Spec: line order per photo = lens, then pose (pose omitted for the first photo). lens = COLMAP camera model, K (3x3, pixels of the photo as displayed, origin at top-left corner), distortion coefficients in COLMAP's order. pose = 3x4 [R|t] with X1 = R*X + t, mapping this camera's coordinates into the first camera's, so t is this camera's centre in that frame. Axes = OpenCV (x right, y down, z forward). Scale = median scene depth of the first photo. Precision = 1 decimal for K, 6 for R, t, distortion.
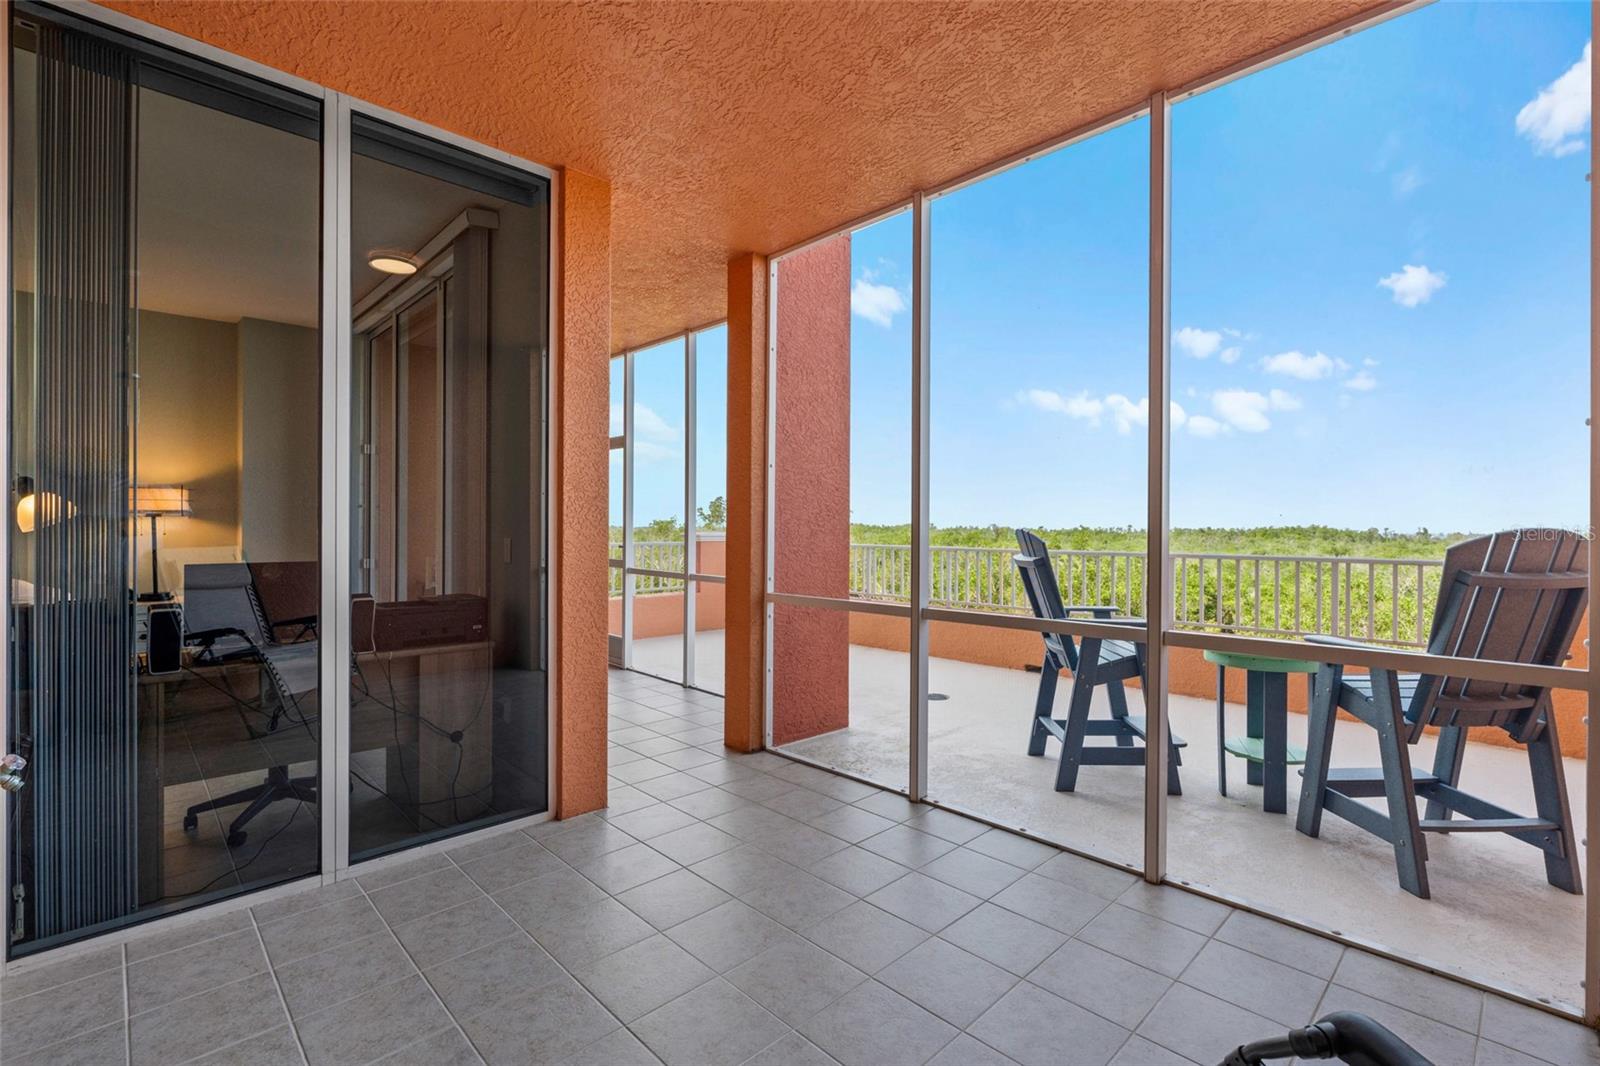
lens RADIAL K [[718.4, 0, 800.0], [0, 718.4, 533.0], [0, 0, 1]] dist [-0.001876, 0.000179]
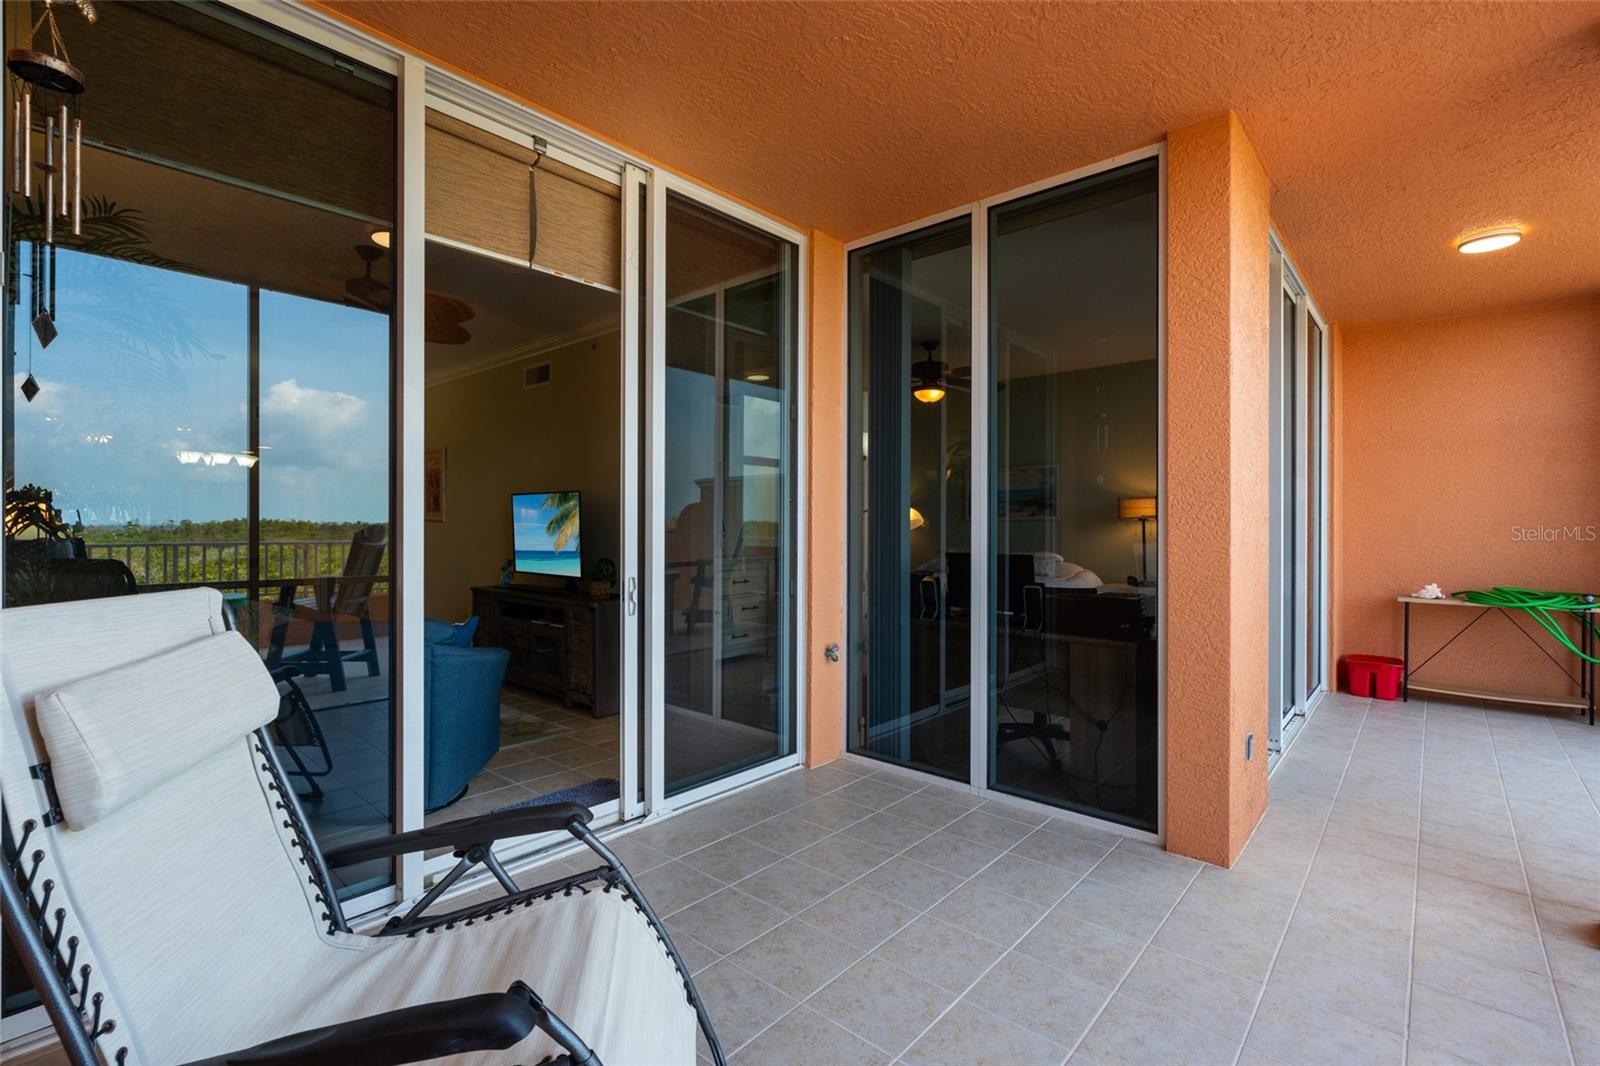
lens RADIAL K [[718.4, 0, 800.0], [0, 718.4, 533.0], [0, 0, 1]] dist [-0.001876, 0.000179]
pose [[0.082515, 0.004038, -0.996582, 0.649676], [-0.013411, 0.999906, 0.002941, 0.001613], [0.996500, 0.013123, 0.082562, 0.560368]]
